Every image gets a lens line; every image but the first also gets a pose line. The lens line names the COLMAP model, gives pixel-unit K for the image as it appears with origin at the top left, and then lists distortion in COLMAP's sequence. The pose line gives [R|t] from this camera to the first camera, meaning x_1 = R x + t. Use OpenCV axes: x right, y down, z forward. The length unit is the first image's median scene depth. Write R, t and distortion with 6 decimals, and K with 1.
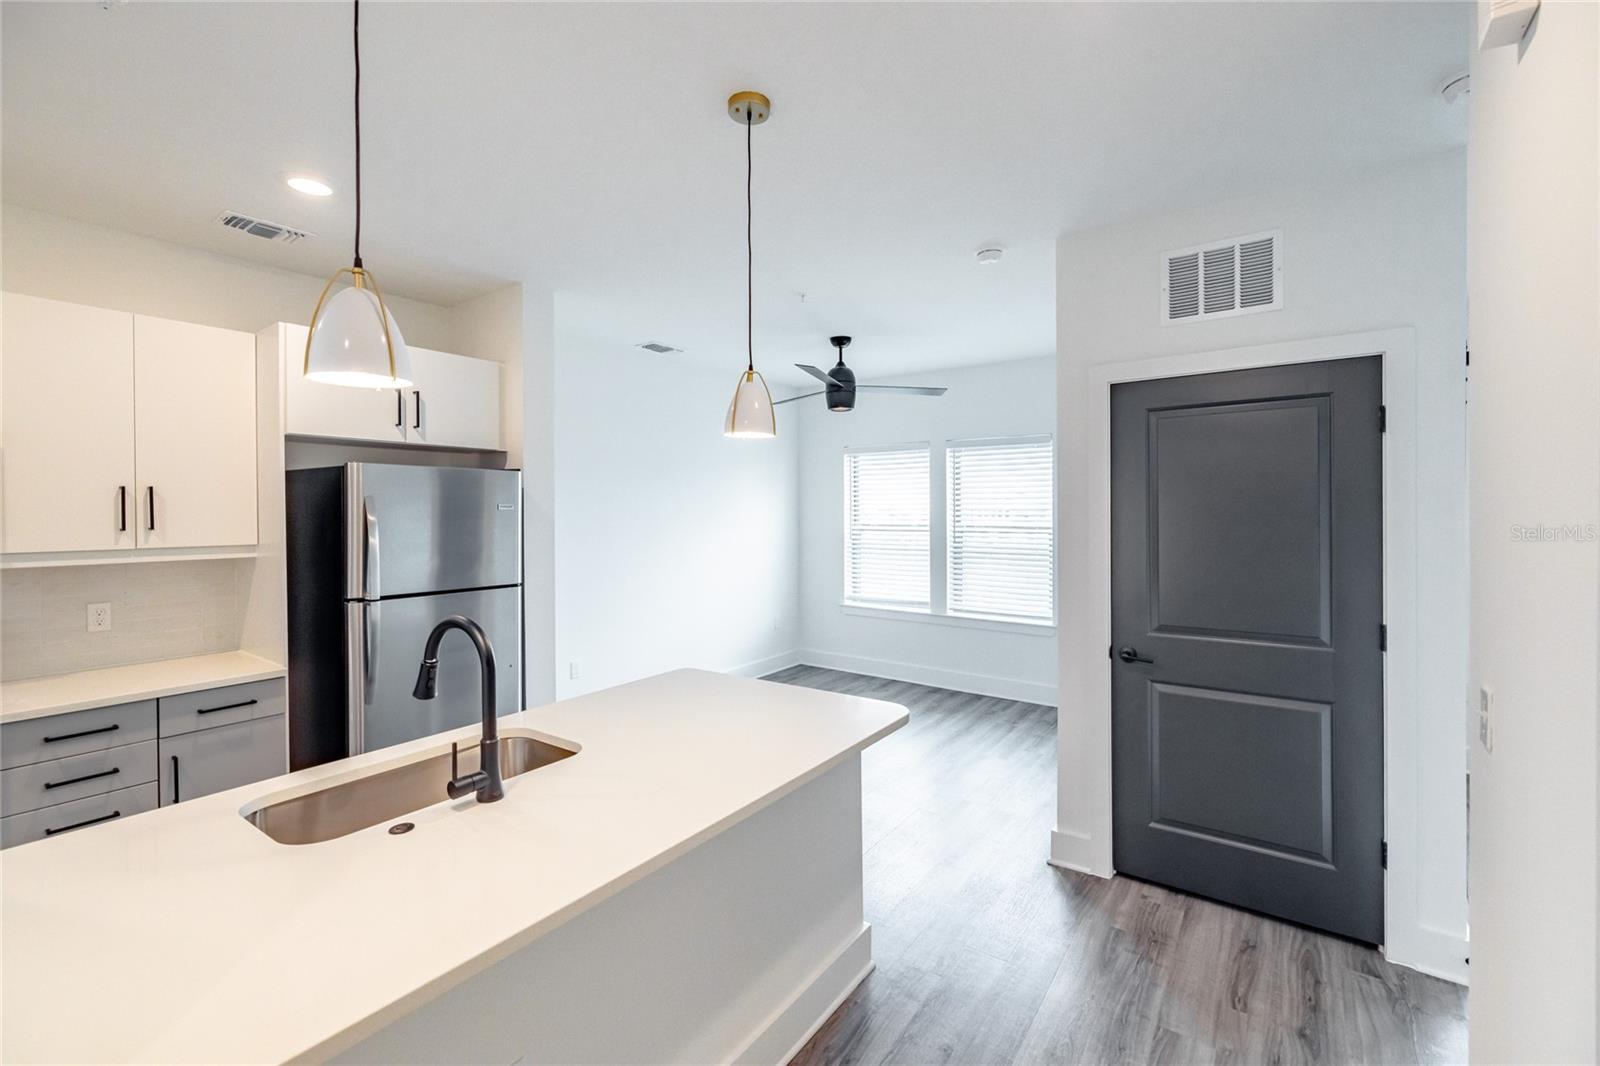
lens RADIAL K [[676.5, 0, 805.2], [0, 676.5, 508.3], [0, 0, 1]] dist [0.000613, -0.000211]
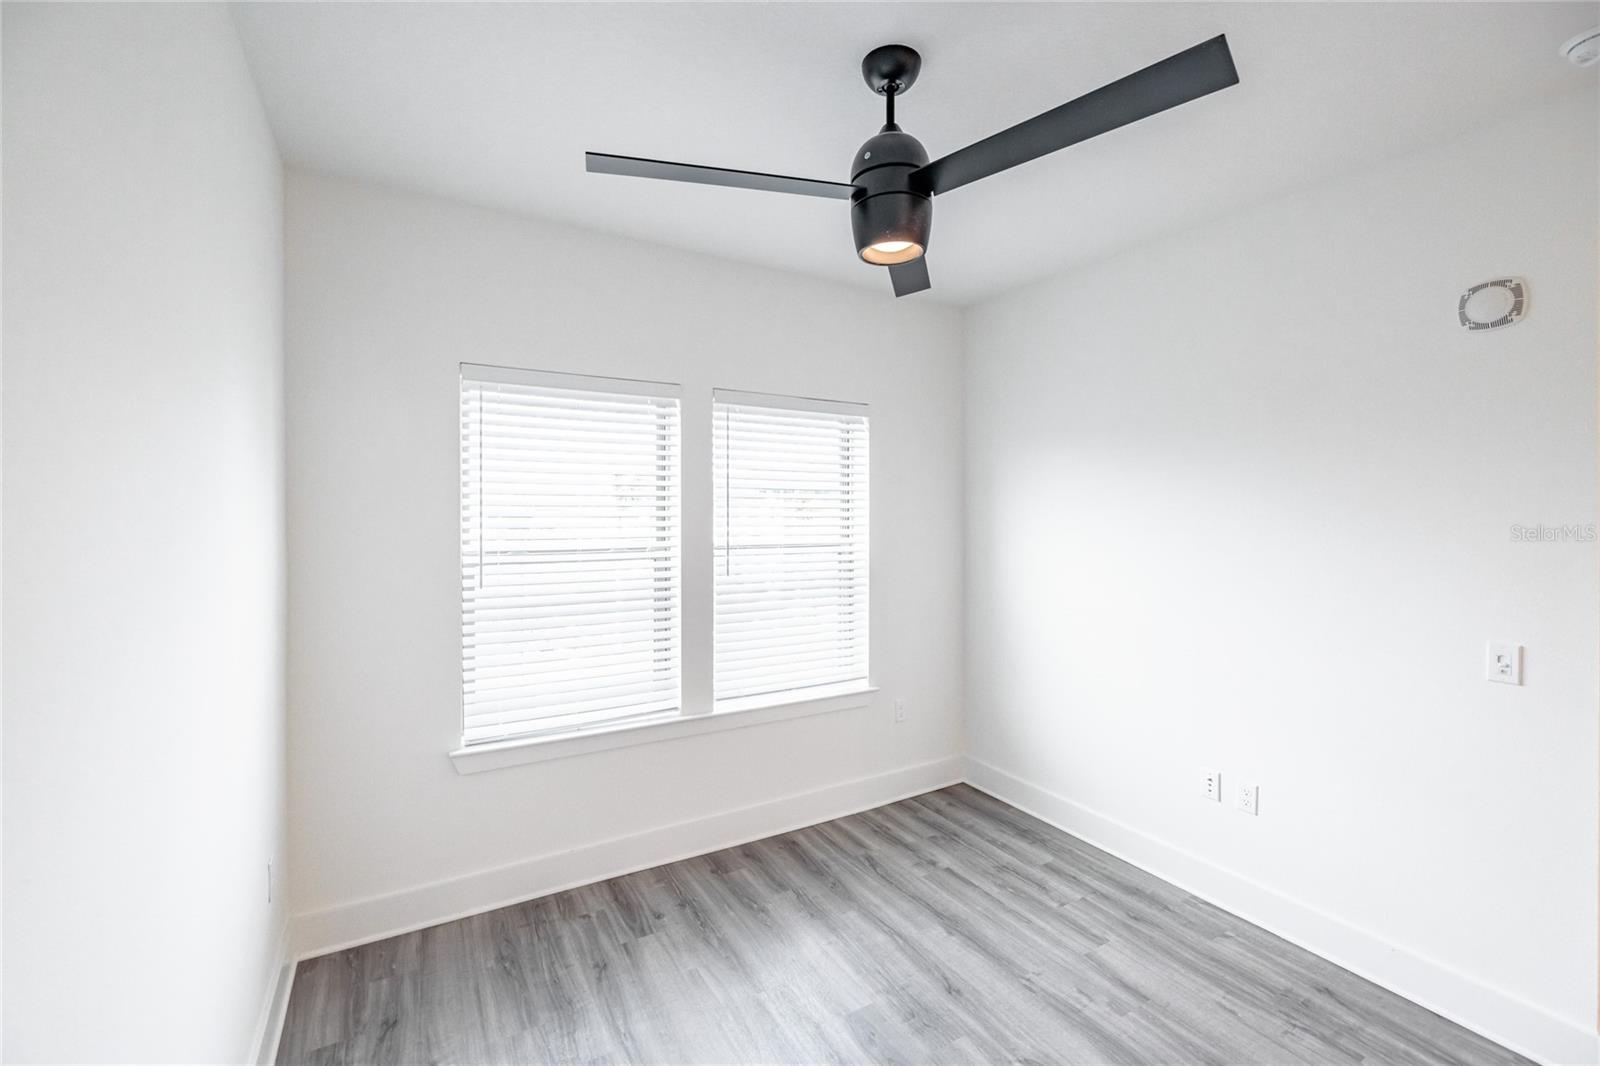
lens RADIAL K [[676.5, 0, 822.9], [0, 676.5, 512.5], [0, 0, 1]] dist [0.000613, -0.000211]
pose [[0.390623, 0.011050, 0.920484, -0.546726], [-0.004443, 0.999939, -0.010118, 0.007981], [-0.920540, -0.000138, 0.390649, 1.536079]]
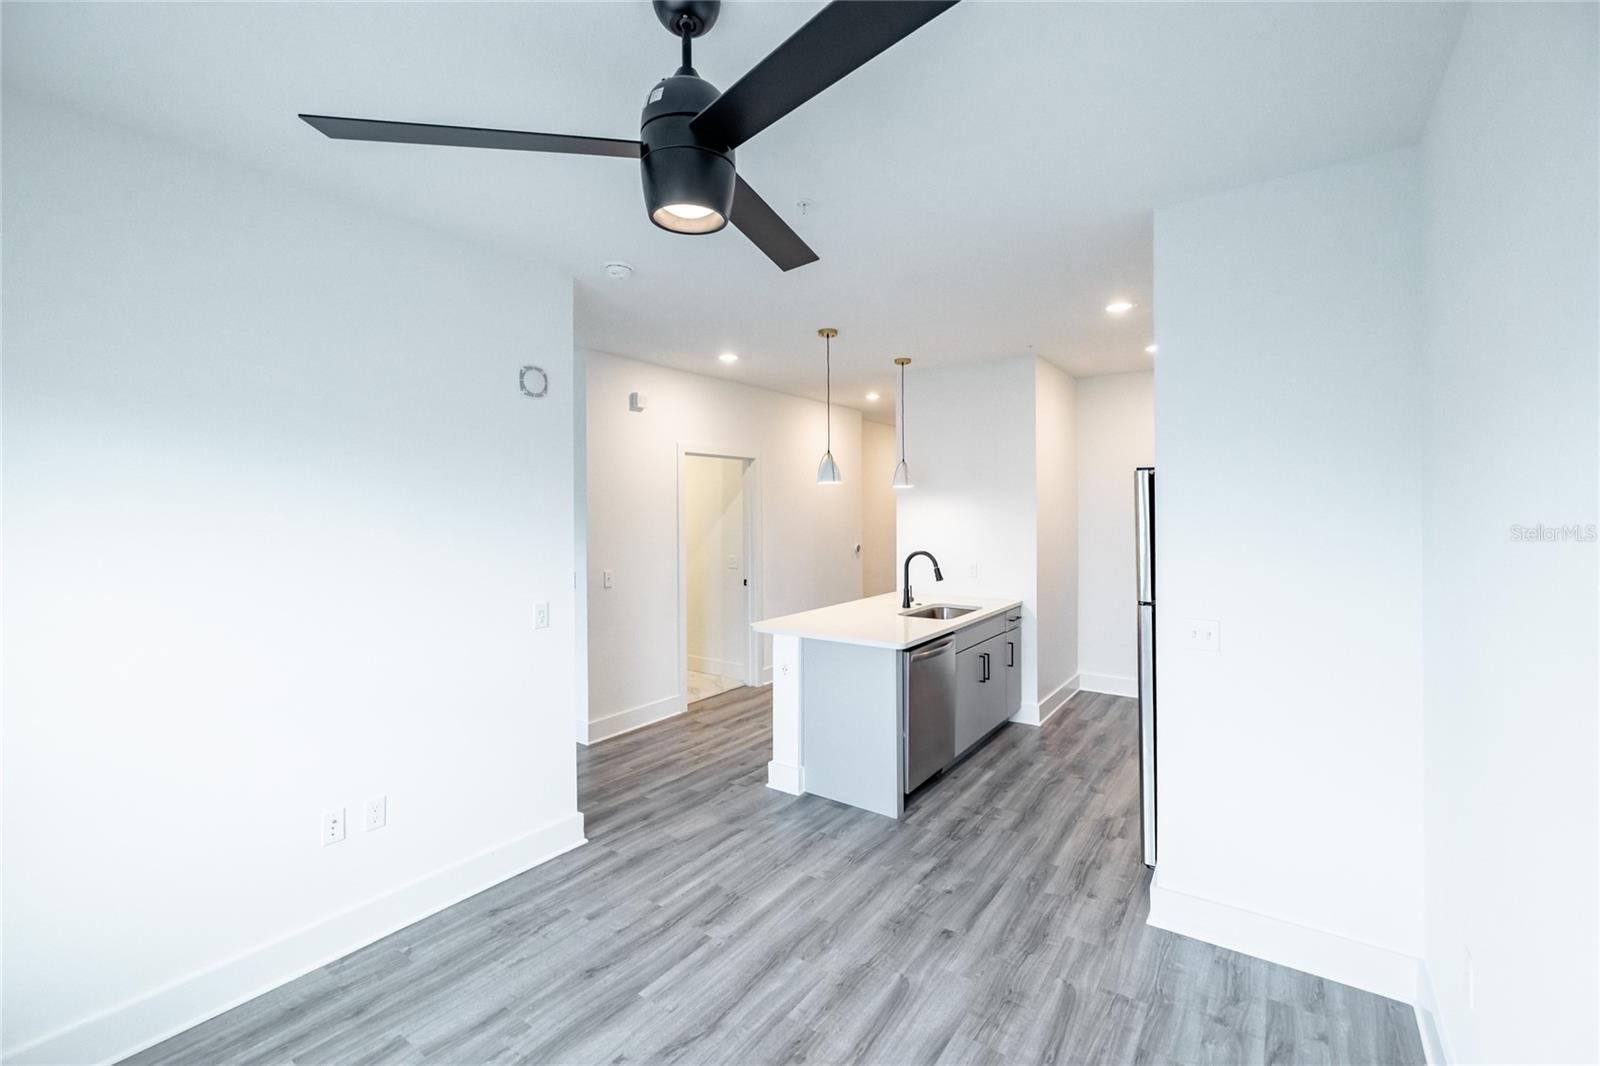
lens RADIAL K [[676.5, 0, 796.1], [0, 676.5, 517.8], [0, 0, 1]] dist [0.000613, -0.000211]
pose [[-0.999695, 0.018854, 0.015967, -0.028454], [0.018973, 0.999793, 0.007300, -0.004334], [-0.015826, 0.007601, -0.999846, 2.273097]]
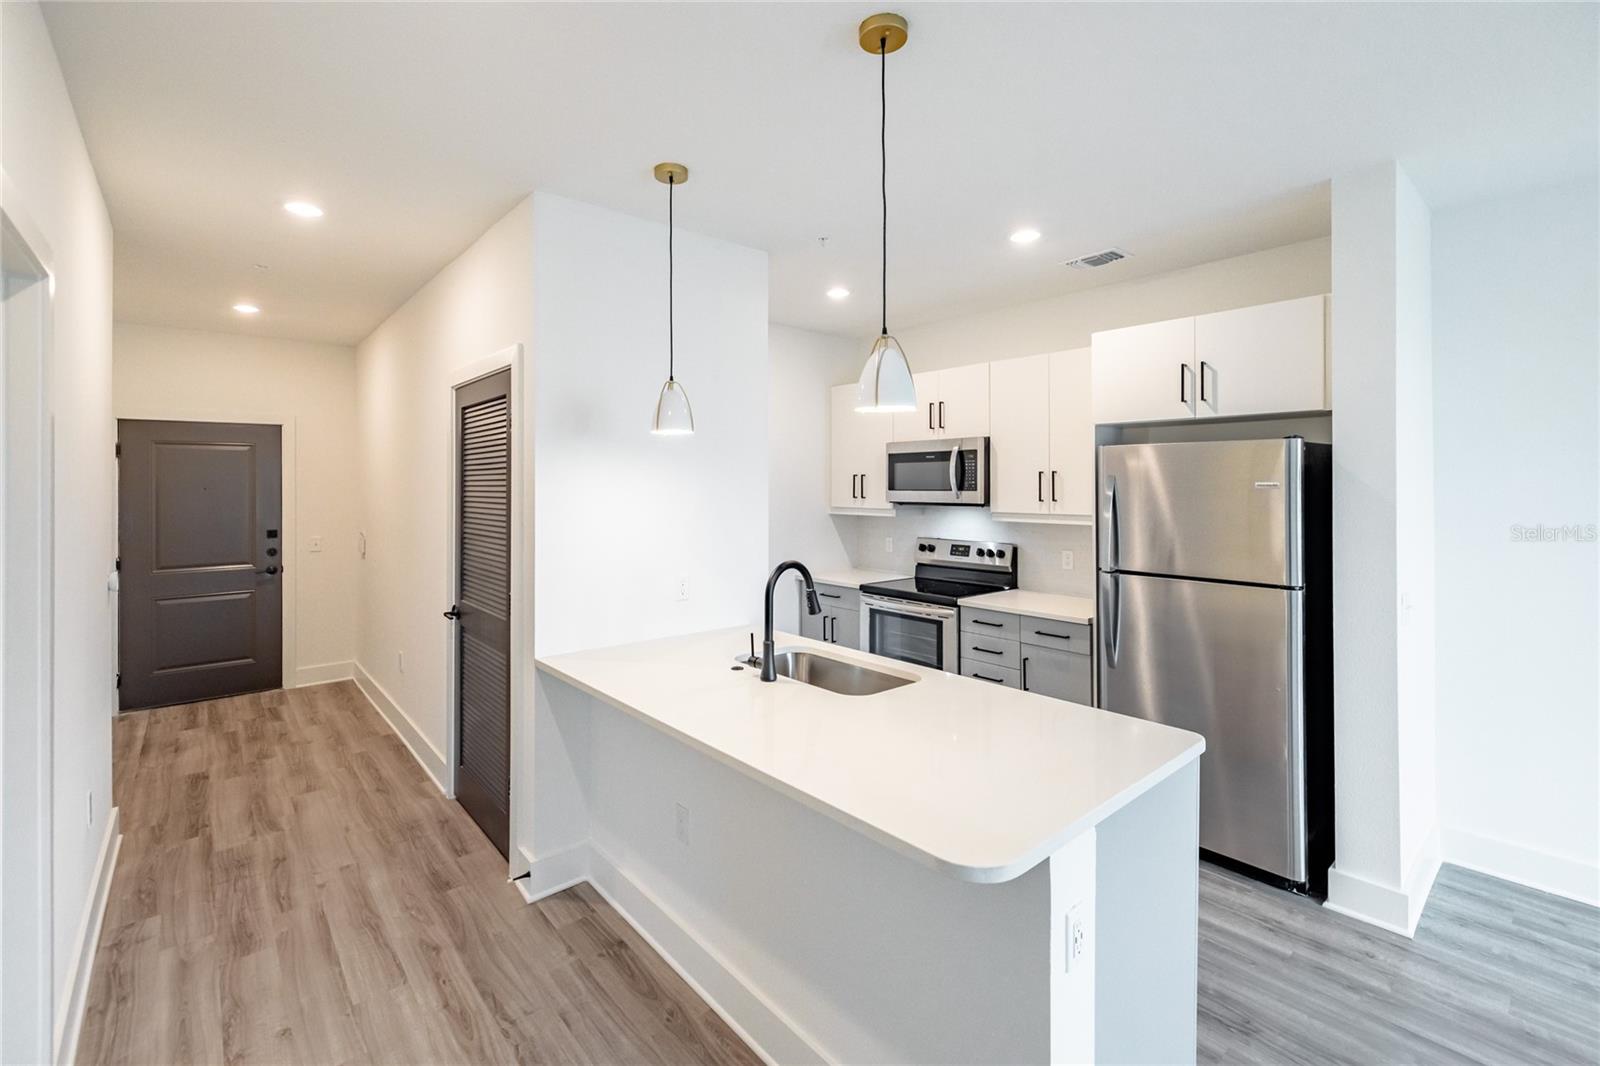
lens RADIAL K [[688.8, 0, 781.9], [0, 688.8, 481.6], [0, 0, 1]] dist [0.003201, 0.000165]
pose [[-0.241064, -0.004717, -0.970498, 0.561600], [-0.000437, 0.999989, -0.004752, -0.002453], [0.970509, -0.000722, -0.241063, 0.762259]]
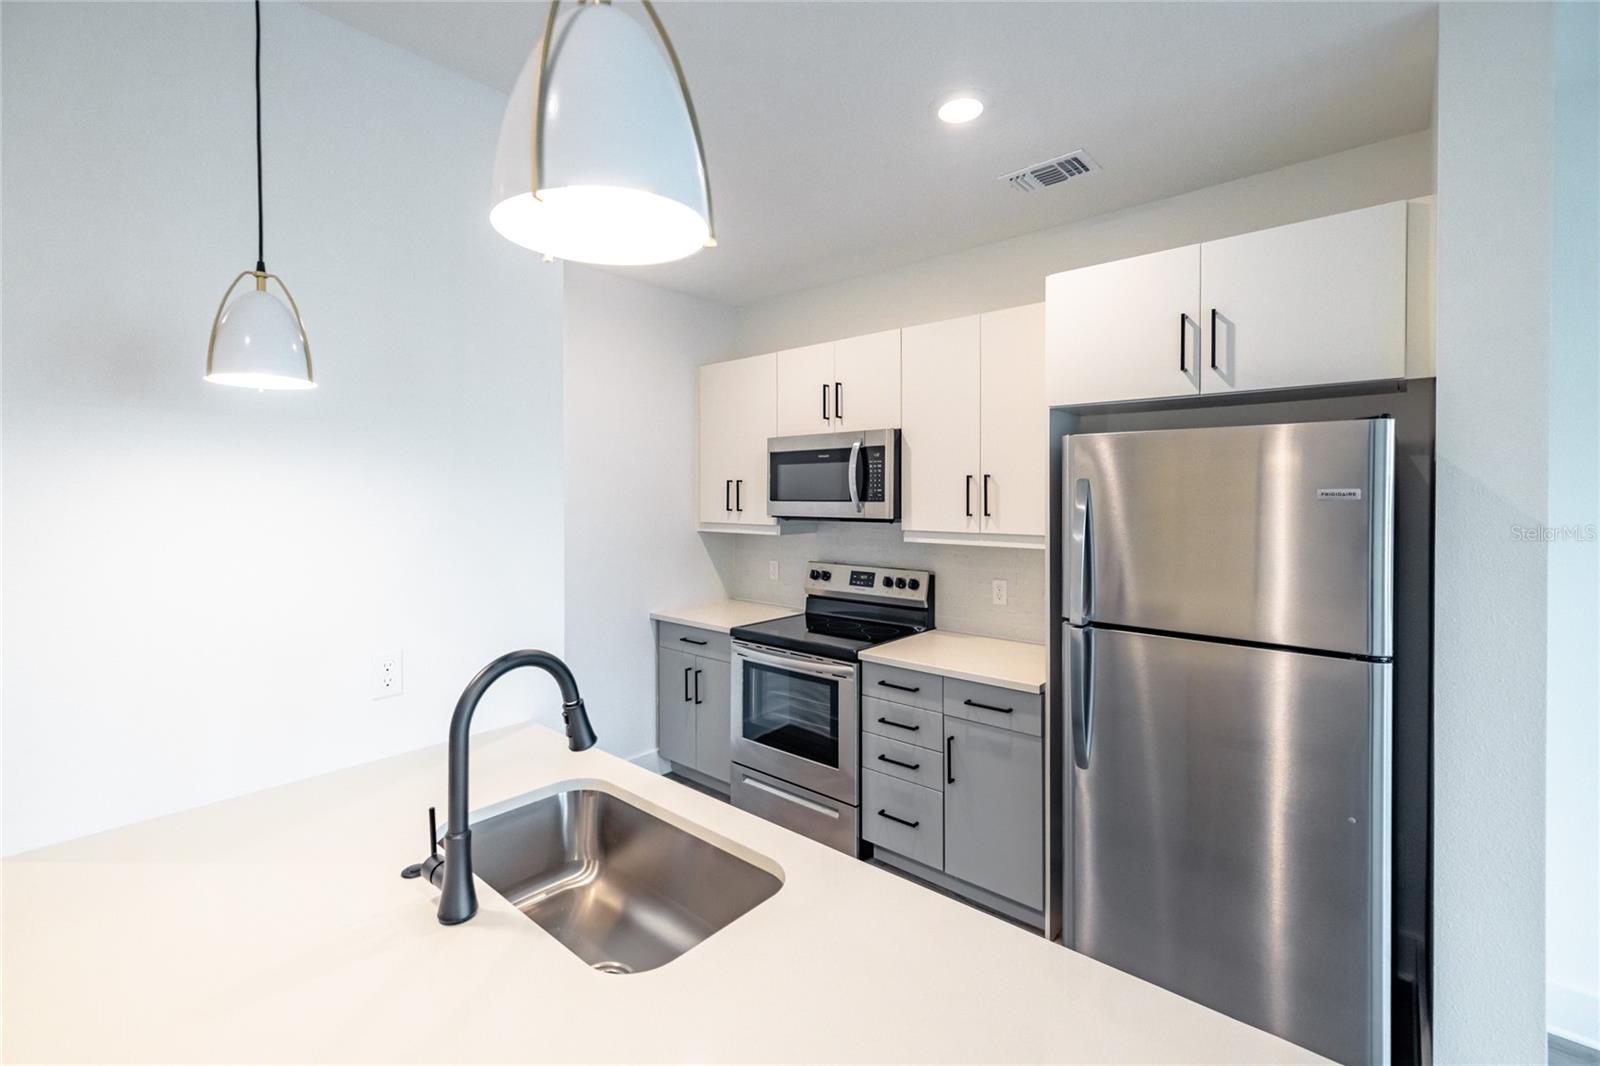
lens RADIAL K [[676.5, 0, 797.6], [0, 676.5, 504.0], [0, 0, 1]] dist [0.000613, -0.000211]
pose [[-0.088784, 0.015559, -0.995929, 0.098183], [-0.000686, 0.999877, 0.015682, -0.002888], [0.996051, 0.002076, -0.088762, 0.770342]]
